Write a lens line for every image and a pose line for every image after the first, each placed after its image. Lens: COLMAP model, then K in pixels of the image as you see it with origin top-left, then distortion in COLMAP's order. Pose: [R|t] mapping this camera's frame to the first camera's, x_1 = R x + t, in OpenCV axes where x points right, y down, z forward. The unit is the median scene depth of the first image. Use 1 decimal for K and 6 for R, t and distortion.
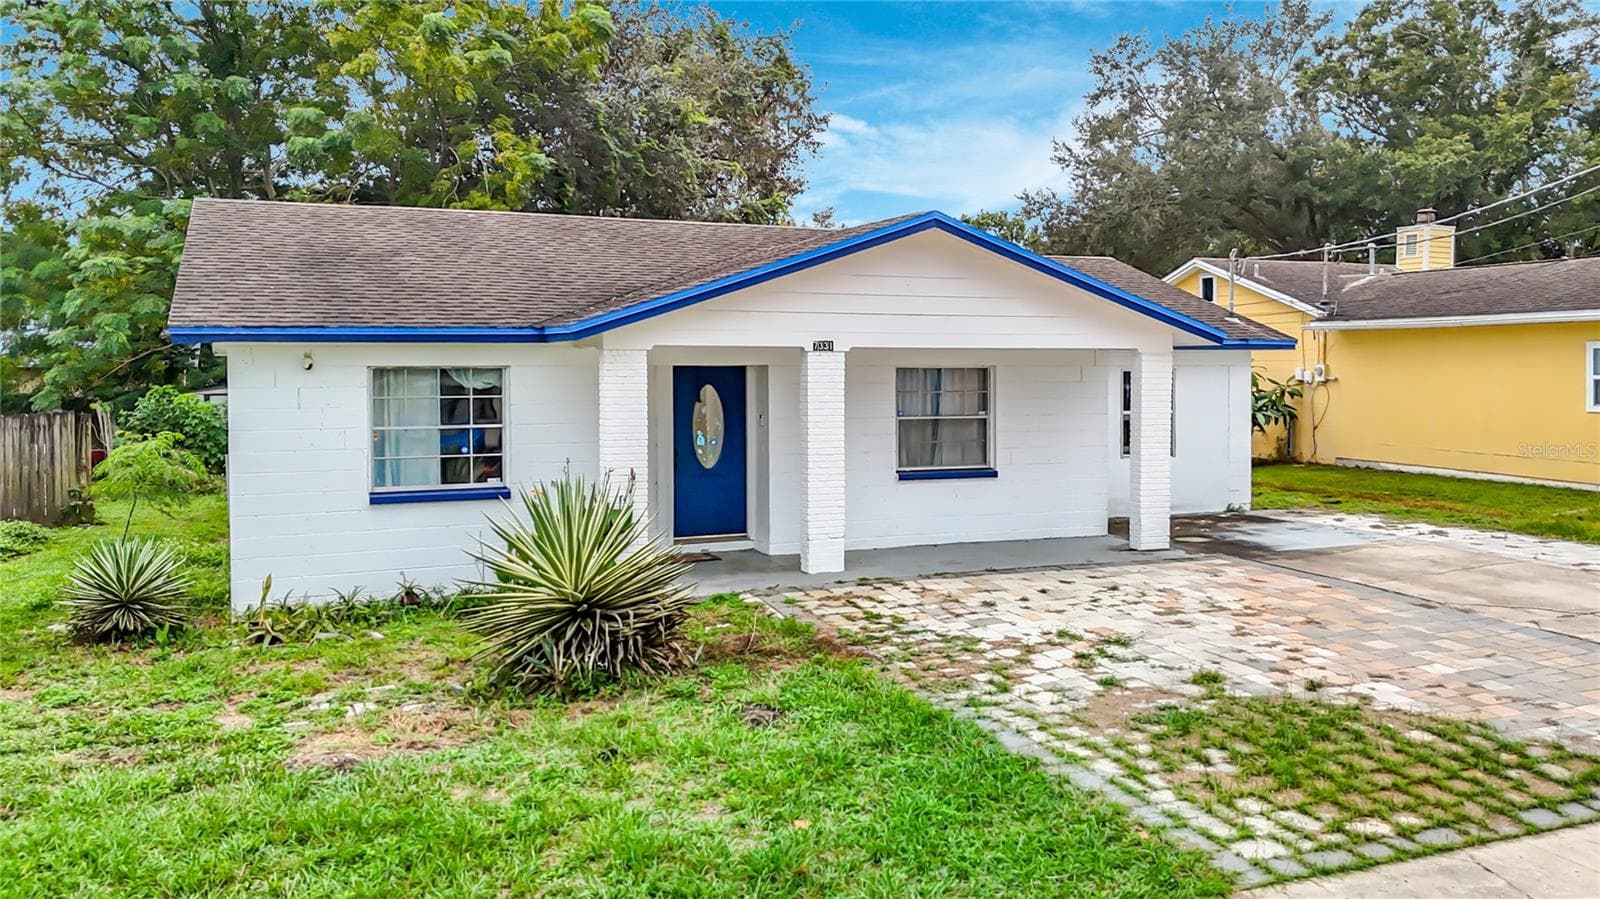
lens RADIAL K [[1336.1, 0, 863.5], [0, 1336.1, 402.3], [0, 0, 1]] dist [0.057273, -0.048026]
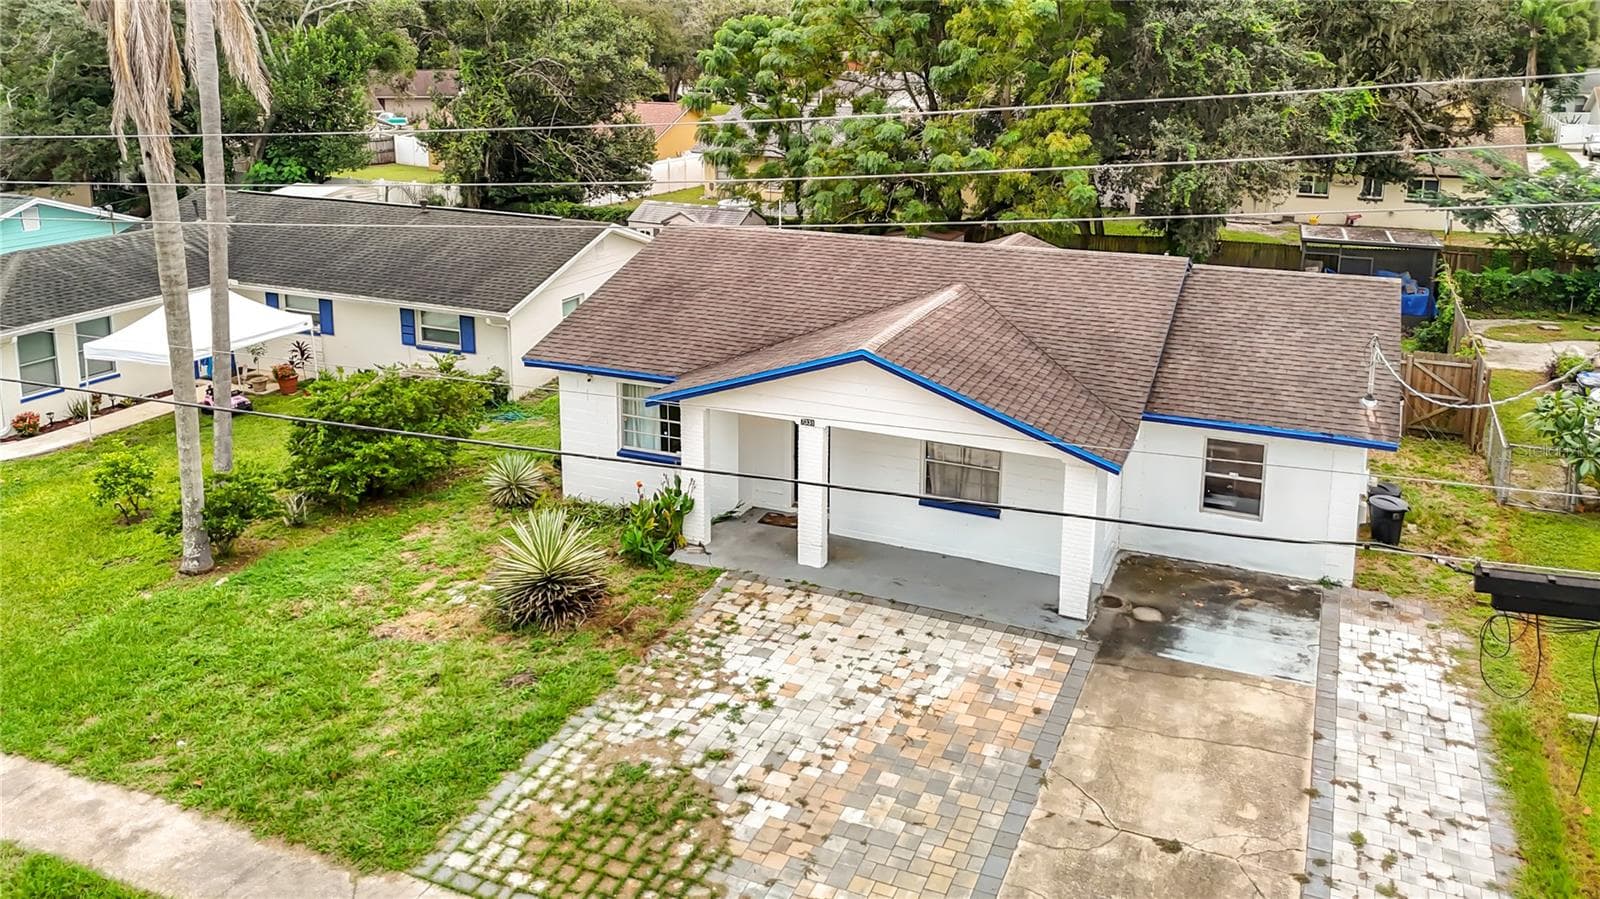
lens RADIAL K [[1206.6, 0, 814.9], [0, 1206.6, 323.5], [0, 0, 1]] dist [0.060736, -0.055092]
pose [[0.668676, 0.177712, -0.722004, 0.917286], [-0.021510, 0.975236, 0.220120, -0.442508], [0.743242, -0.131659, 0.655939, 0.137245]]
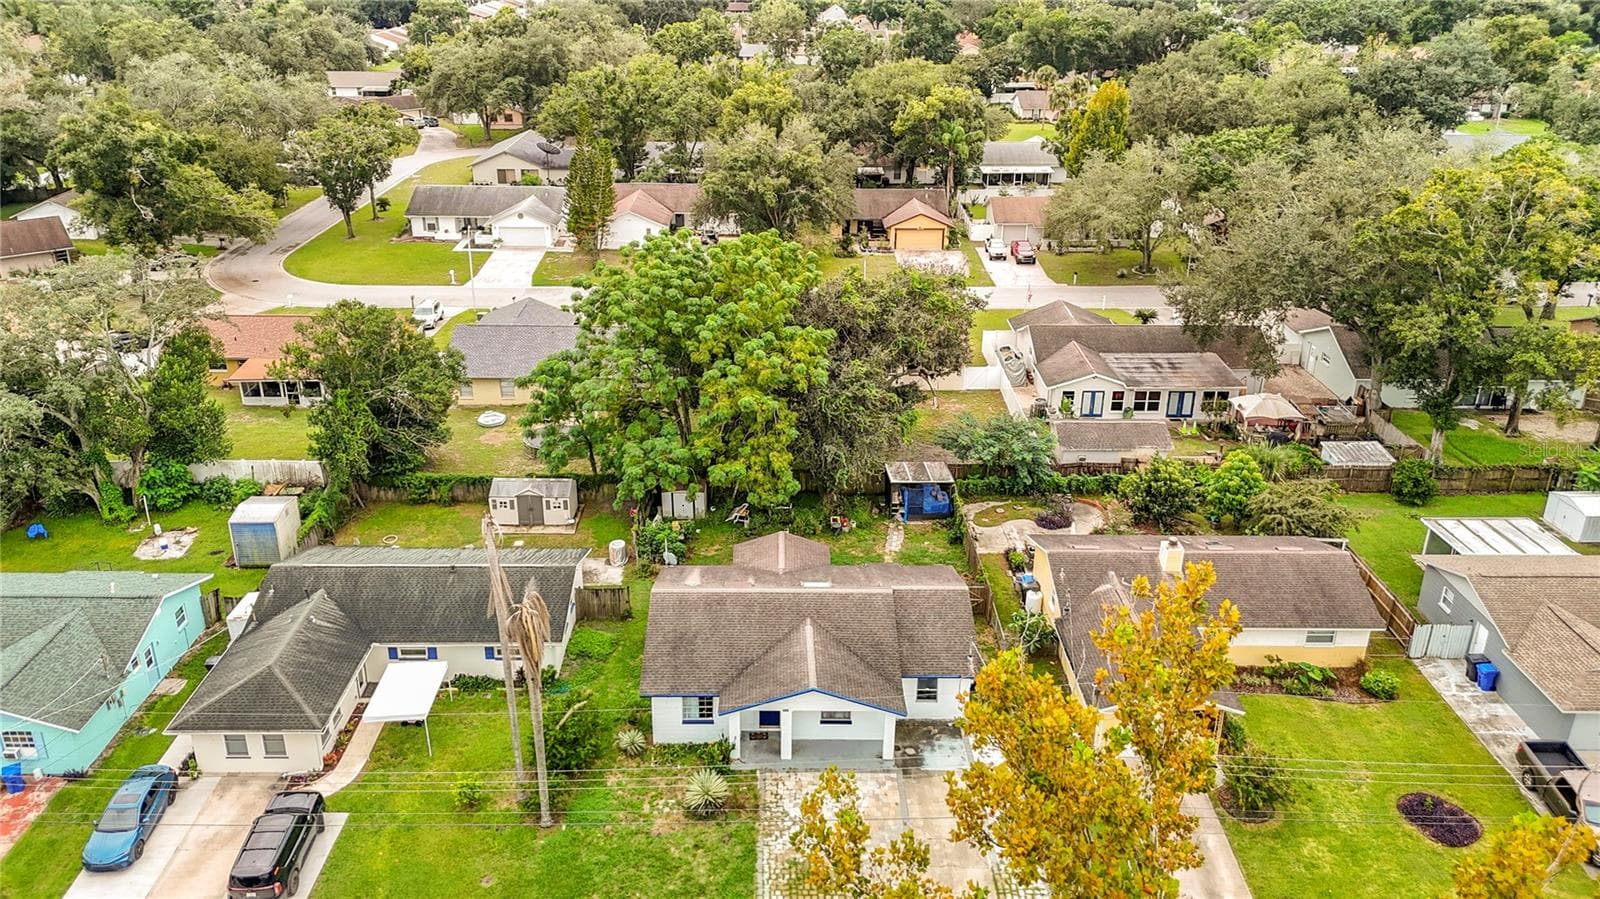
lens RADIAL K [[1206.6, 0, 761.7], [0, 1206.6, 419.7], [0, 0, 1]] dist [0.060736, -0.055092]
pose [[0.907516, 0.164685, -0.386386, 1.118145], [-0.009194, 0.927495, 0.373722, -2.126309], [0.419917, -0.335607, 0.843231, -1.702344]]
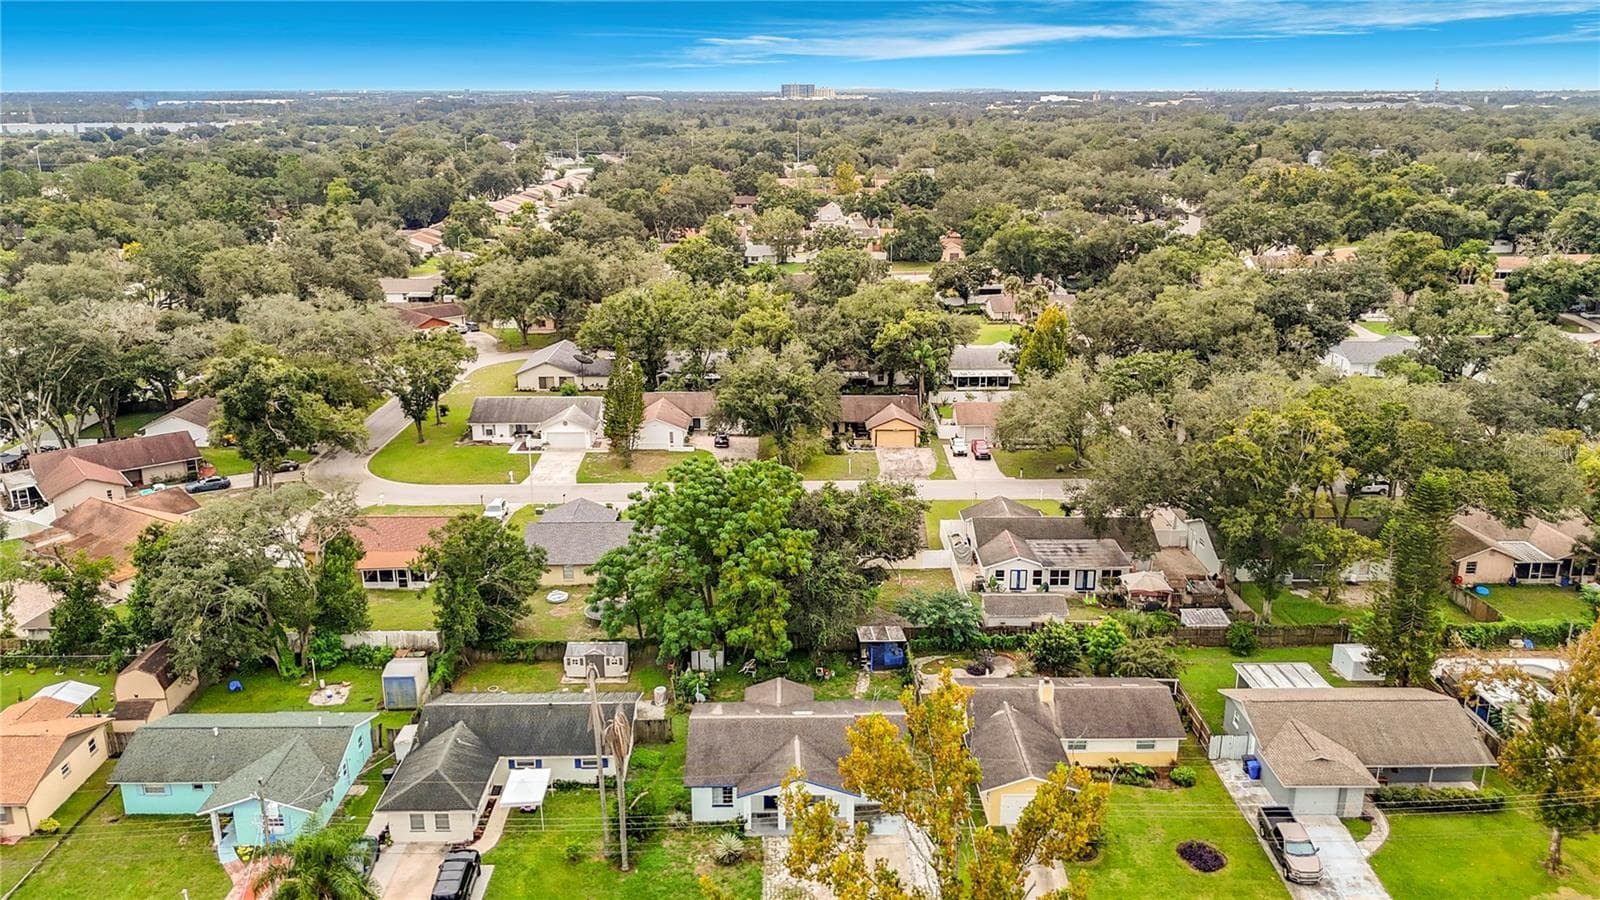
lens RADIAL K [[1336.1, 0, 773.6], [0, 1336.1, 394.6], [0, 0, 1]] dist [0.057273, -0.048026]
pose [[0.909918, 0.099997, -0.402555, 2.120342], [0.000187, 0.970407, 0.241477, -3.147007], [0.414789, -0.219799, 0.882971, -3.805400]]
